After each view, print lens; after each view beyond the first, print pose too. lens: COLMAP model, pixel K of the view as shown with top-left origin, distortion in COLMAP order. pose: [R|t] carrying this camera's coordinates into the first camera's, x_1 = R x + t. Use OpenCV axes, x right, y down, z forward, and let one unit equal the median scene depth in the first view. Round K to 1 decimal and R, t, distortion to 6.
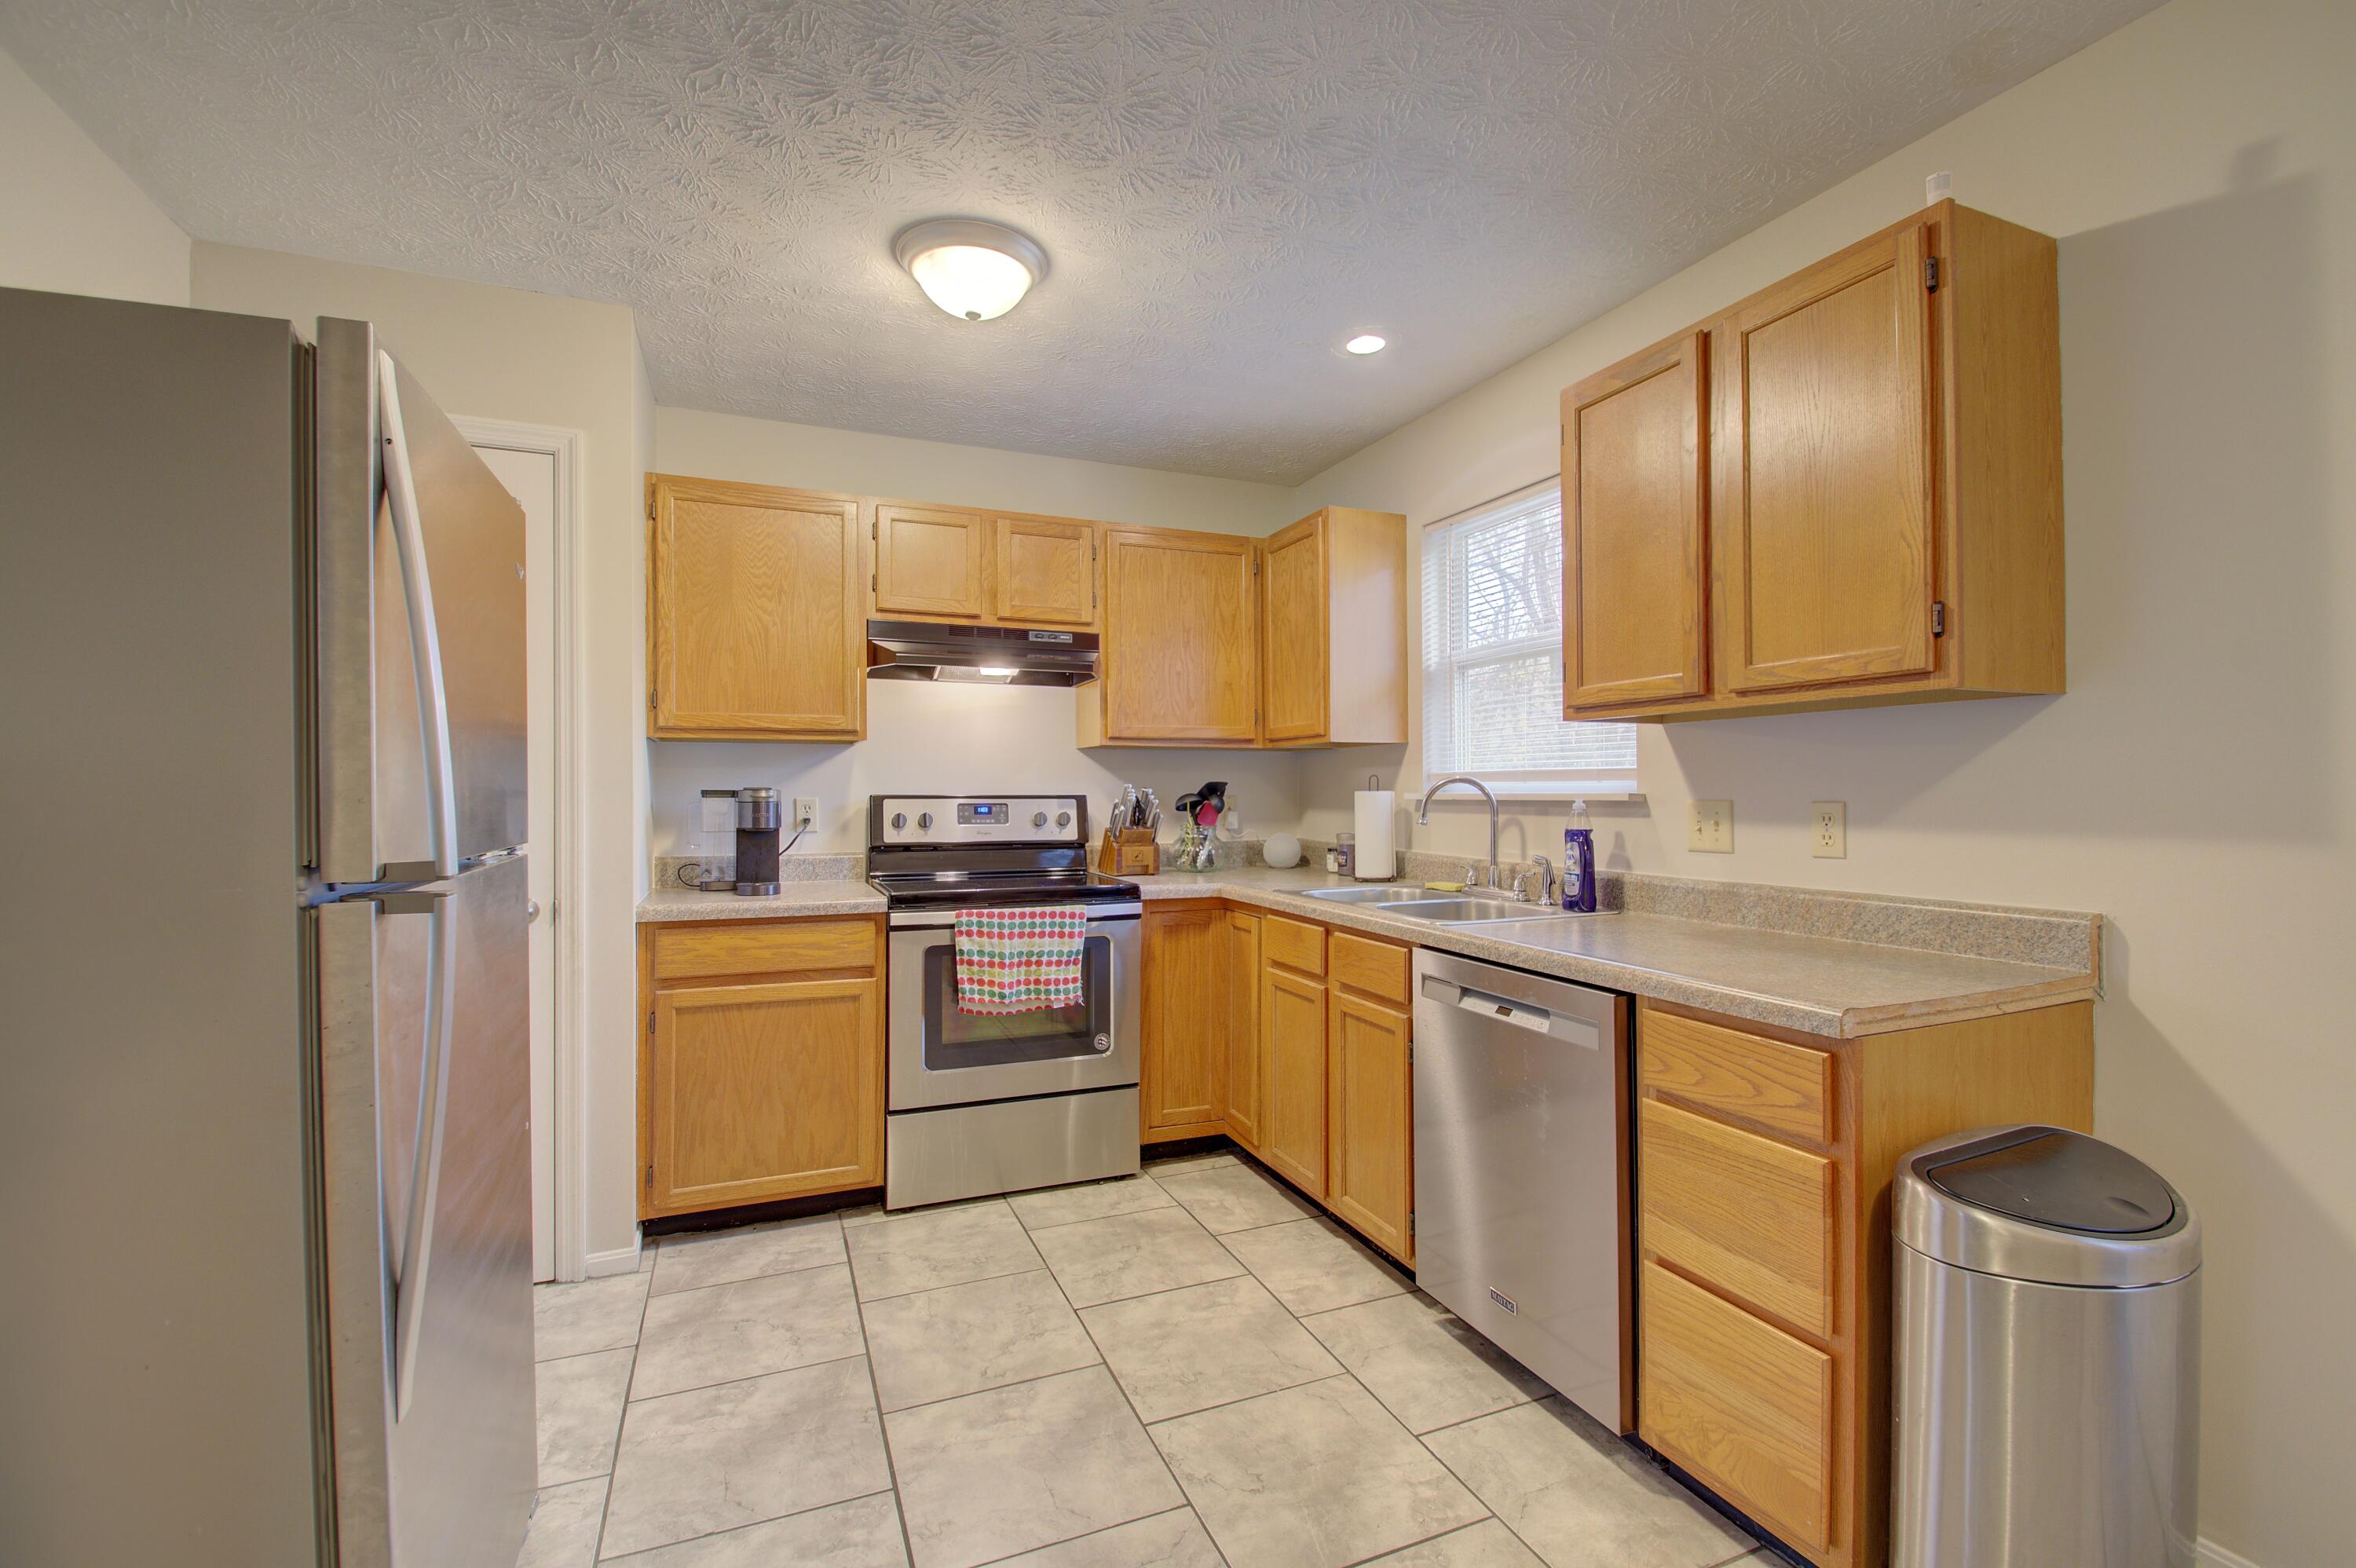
lens RADIAL K [[1027.3, 0, 1188.5], [0, 1027.3, 786.9], [0, 0, 1]] dist [-0.003364, -0.010019]
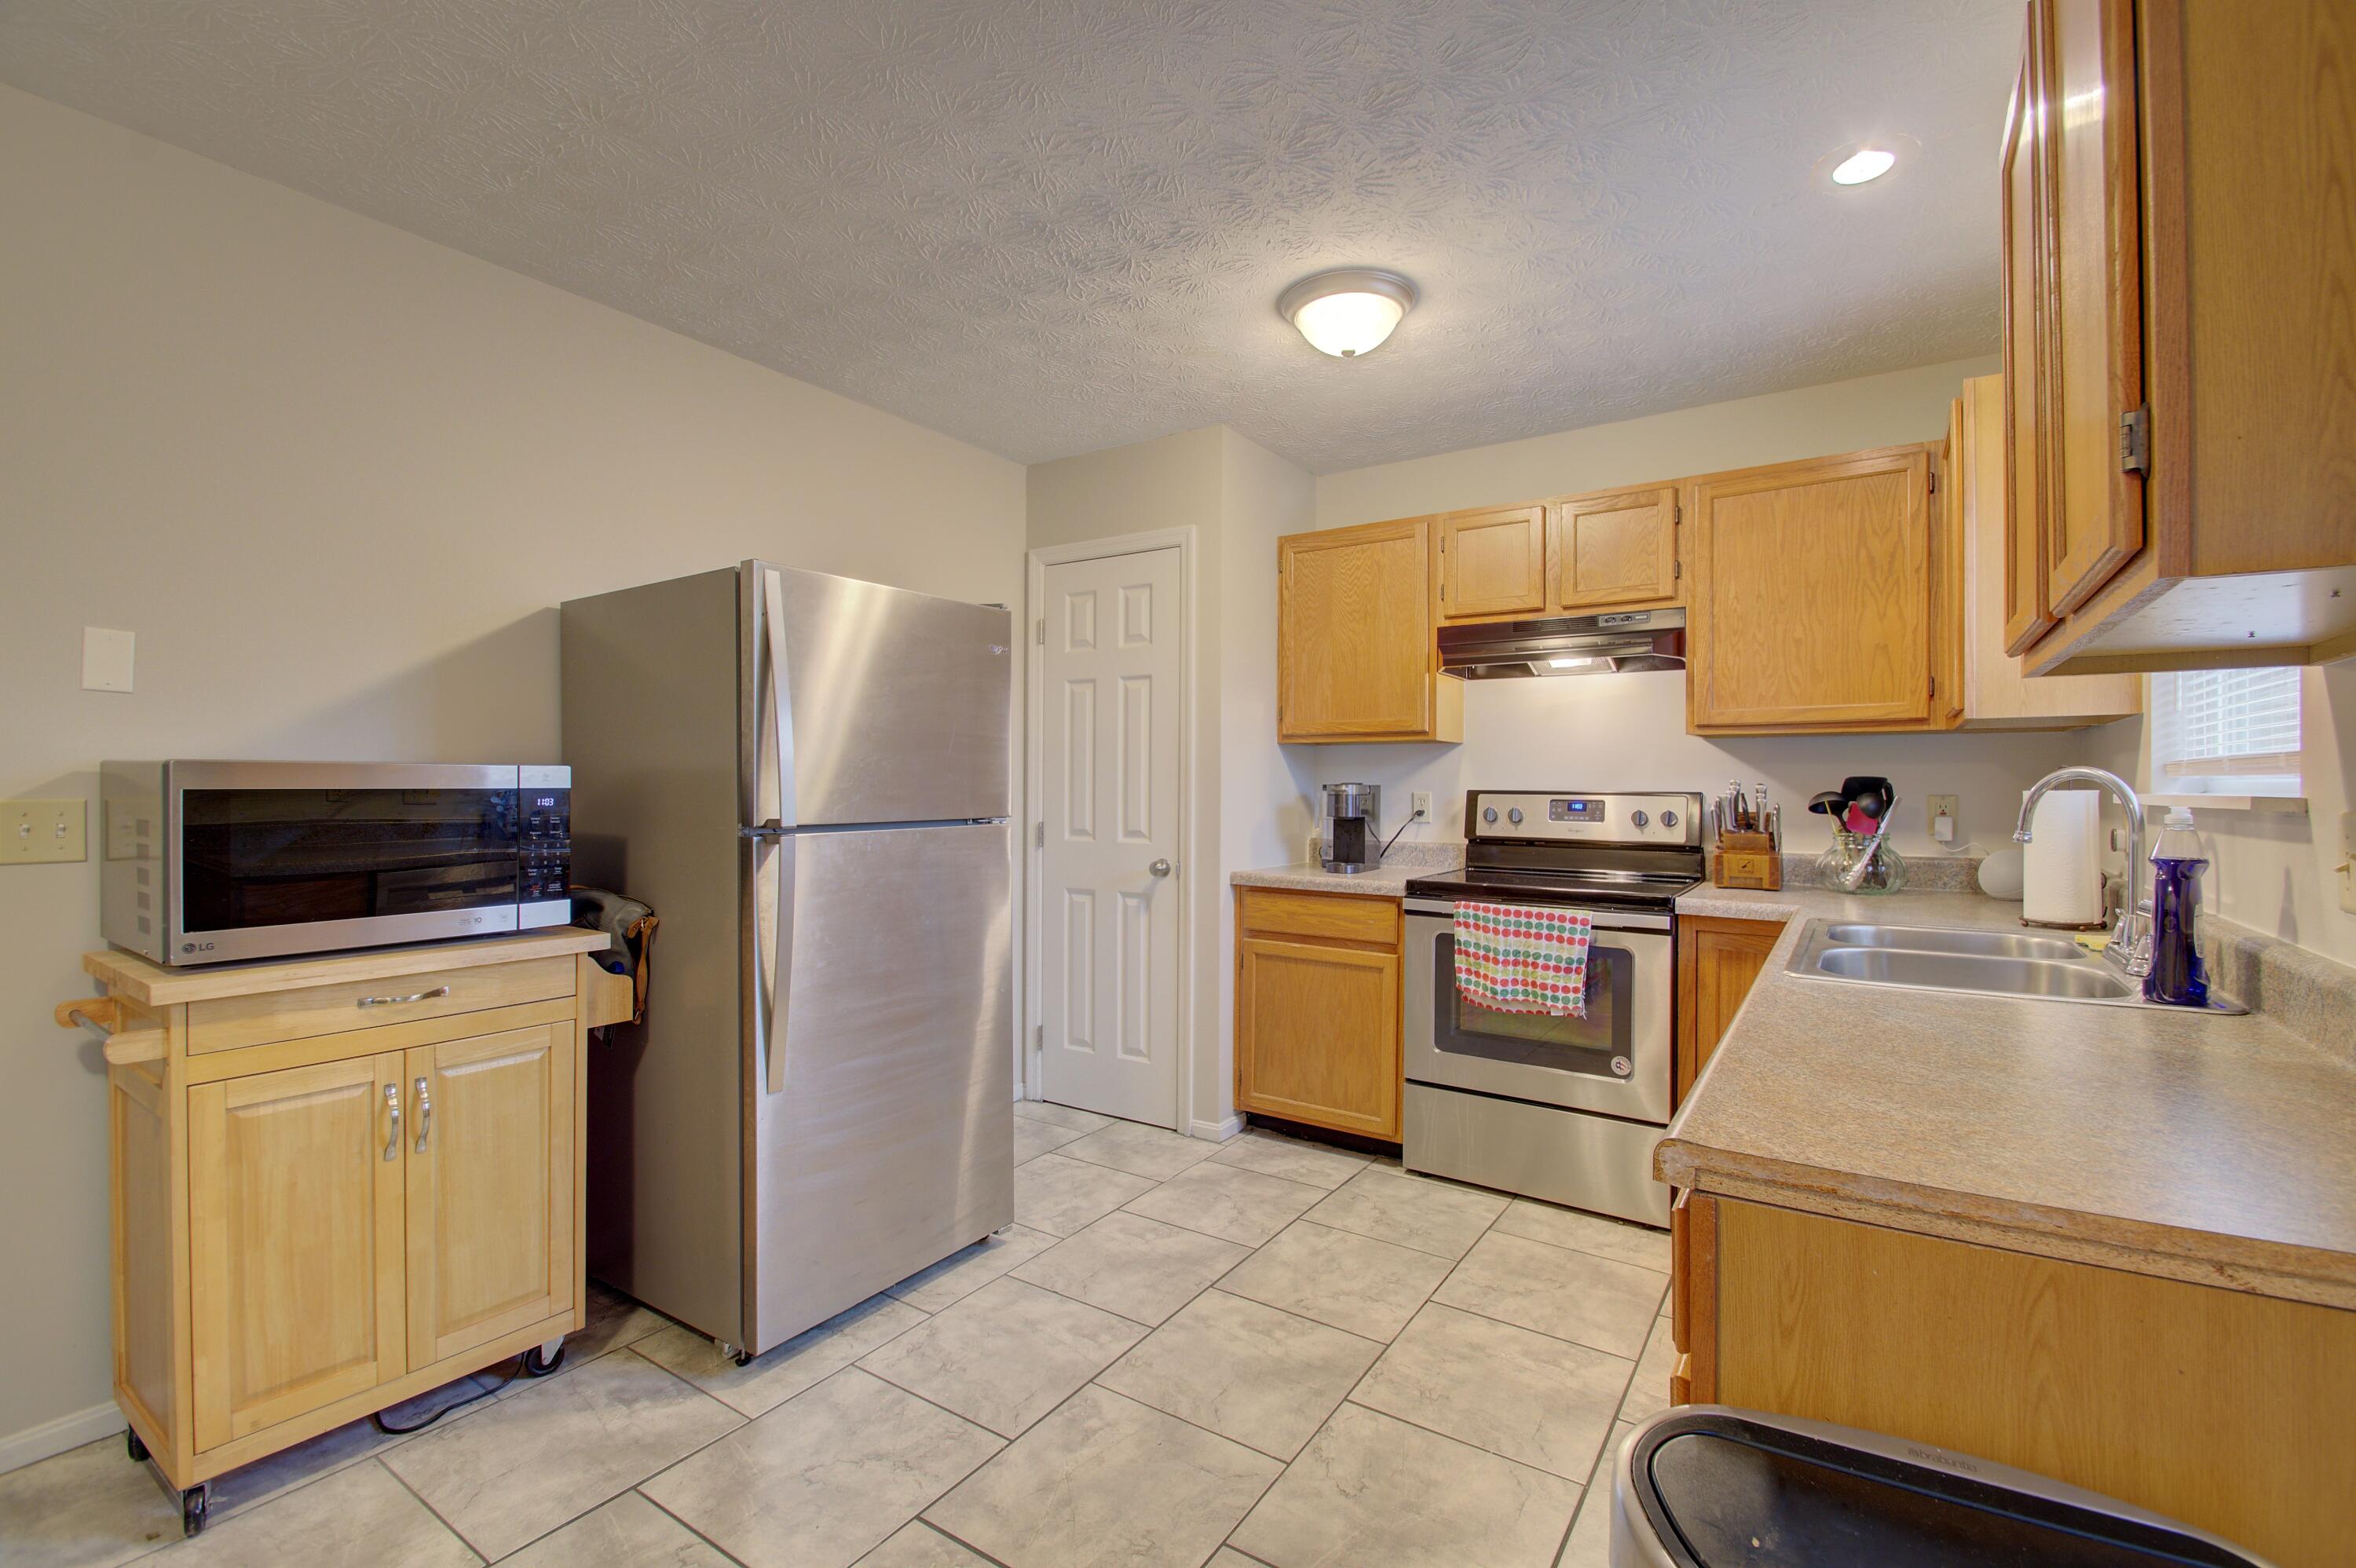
lens RADIAL K [[1027.3, 0, 1180.5], [0, 1027.3, 788.5], [0, 0, 1]] dist [-0.003364, -0.010019]
pose [[0.537251, 0.006112, -0.843401, 0.493559], [-0.003043, 0.999981, 0.005308, 0.001750], [0.843417, -0.000285, 0.537259, 0.204981]]
